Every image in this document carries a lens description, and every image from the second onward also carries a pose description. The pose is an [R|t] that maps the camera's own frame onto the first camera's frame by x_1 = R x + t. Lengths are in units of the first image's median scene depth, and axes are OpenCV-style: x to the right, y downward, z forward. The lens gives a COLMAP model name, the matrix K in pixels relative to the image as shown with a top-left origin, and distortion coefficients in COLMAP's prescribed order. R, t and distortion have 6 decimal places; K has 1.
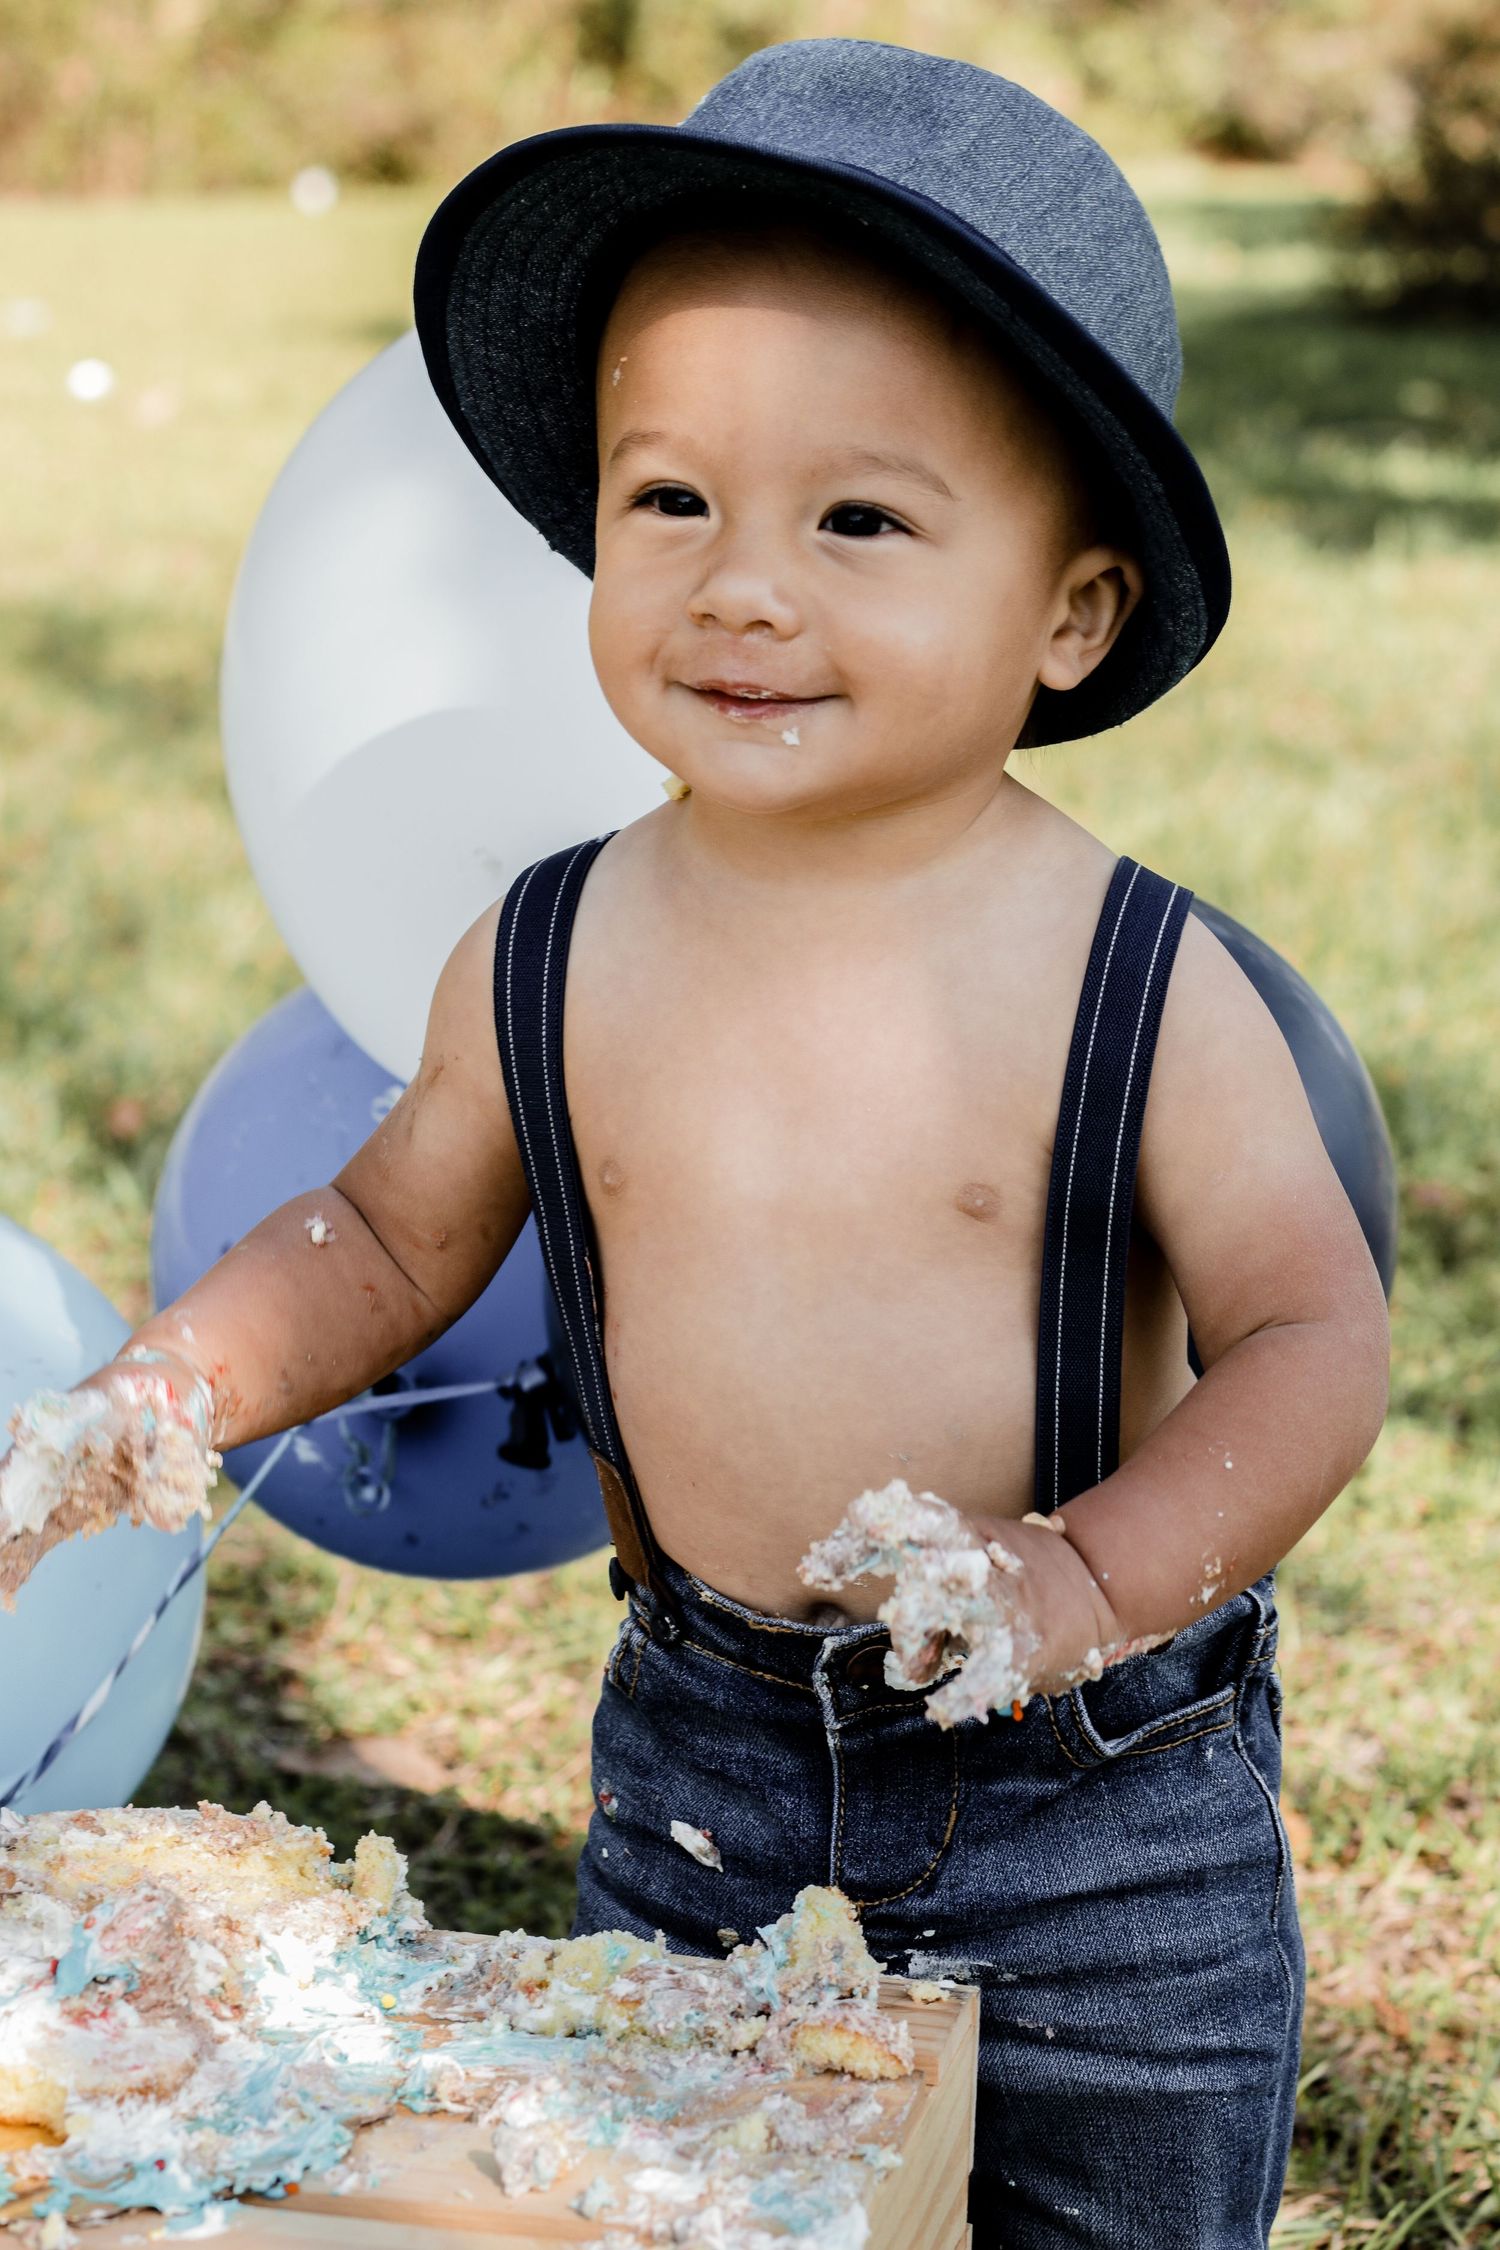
lens RADIAL K [[5256.0, 0, 750.0], [0, 5256.0, 1125.0], [0, 0, 1]] dist [0.021462, -1.022933]
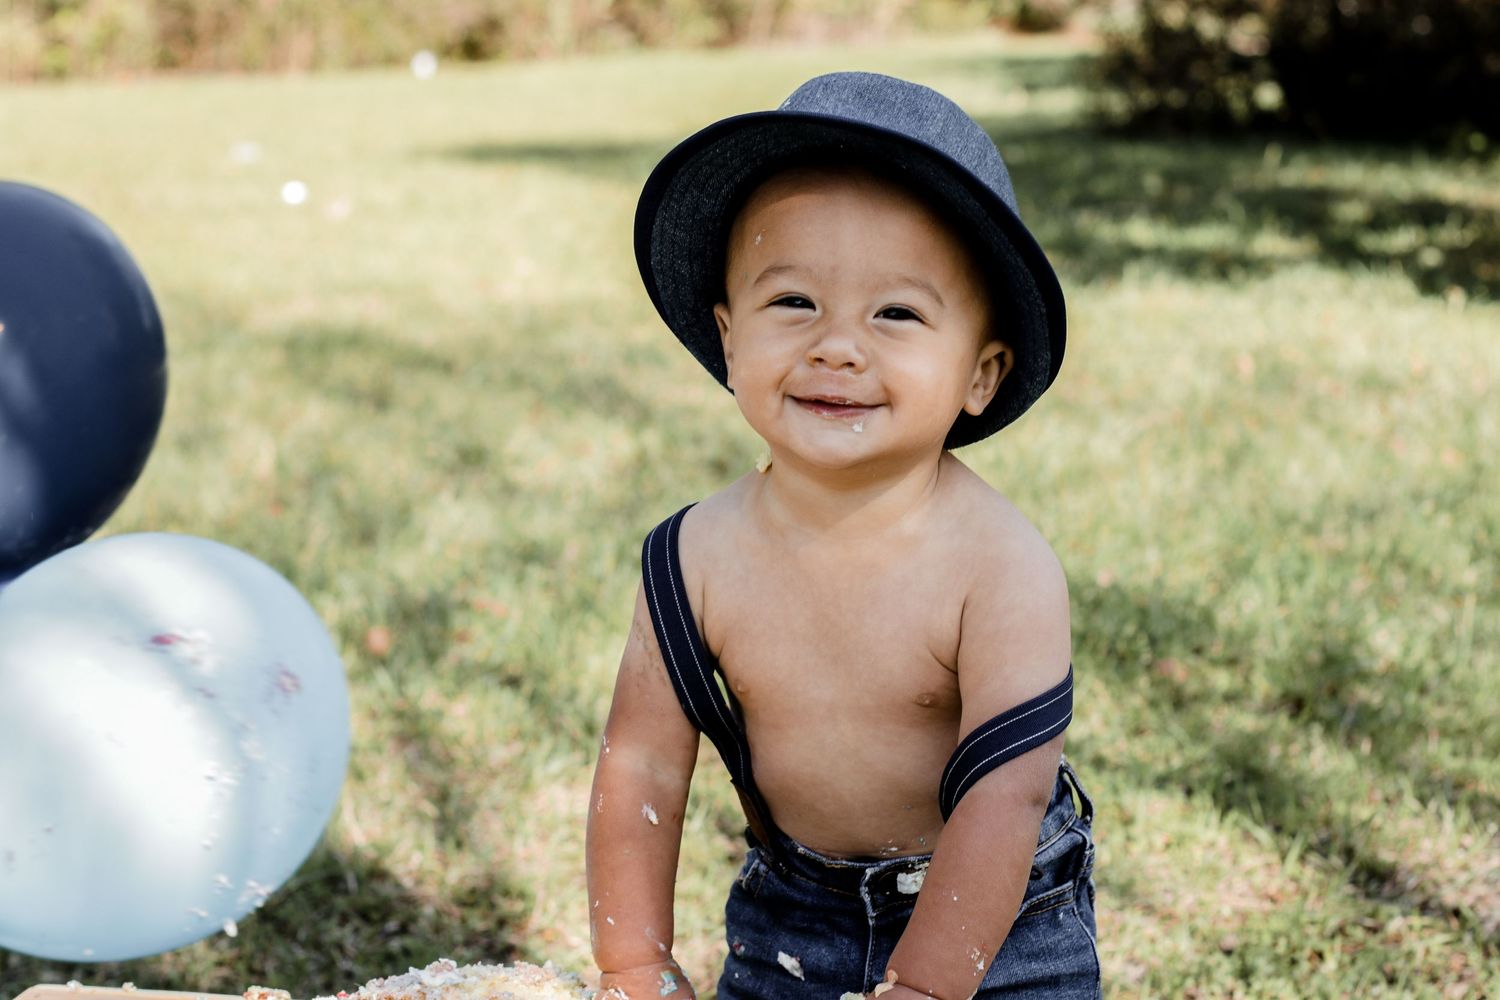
lens RADIAL K [[3522.0, 0, 750.0], [0, 3522.0, 500.0], [0, 0, 1]] dist [-0.124747, -0.236187]
pose [[0.999675, -0.022656, 0.011697, -0.046097], [0.023197, 0.998560, -0.048364, 0.025173], [-0.010584, 0.048619, 0.998761, -0.364755]]
